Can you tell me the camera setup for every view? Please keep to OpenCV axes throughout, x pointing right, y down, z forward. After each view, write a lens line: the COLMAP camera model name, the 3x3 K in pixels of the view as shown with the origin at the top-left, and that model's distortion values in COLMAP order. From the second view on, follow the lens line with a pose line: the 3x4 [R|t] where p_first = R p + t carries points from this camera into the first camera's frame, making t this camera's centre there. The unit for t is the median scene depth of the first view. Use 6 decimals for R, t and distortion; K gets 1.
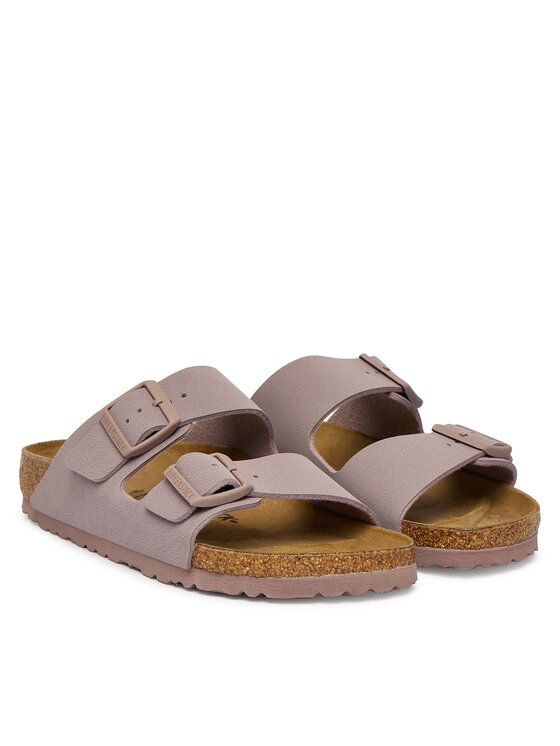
lens RADIAL K [[2181.7, 0, 280.0], [0, 2181.7, 373.0], [0, 0, 1]] dist [0.047819, 0.227259]
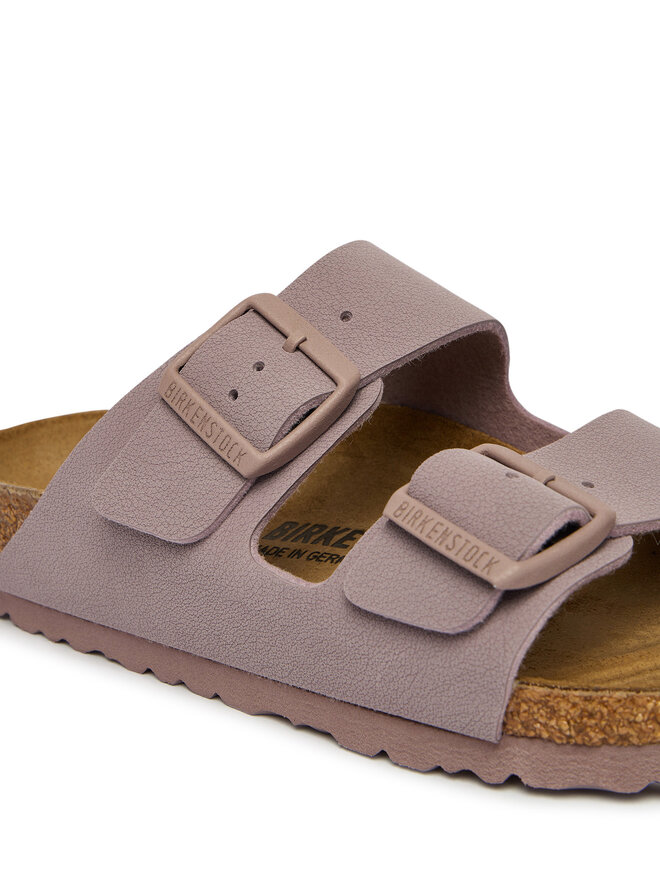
lens RADIAL K [[1455.3, 0, 330.0], [0, 1455.3, 440.0], [0, 0, 1]] dist [0.018010, -0.056244]
pose [[0.959716, -0.146325, 0.239864, -0.125741], [0.119054, 0.985043, 0.124565, -0.002737], [-0.254503, -0.090990, 0.962782, 0.736874]]
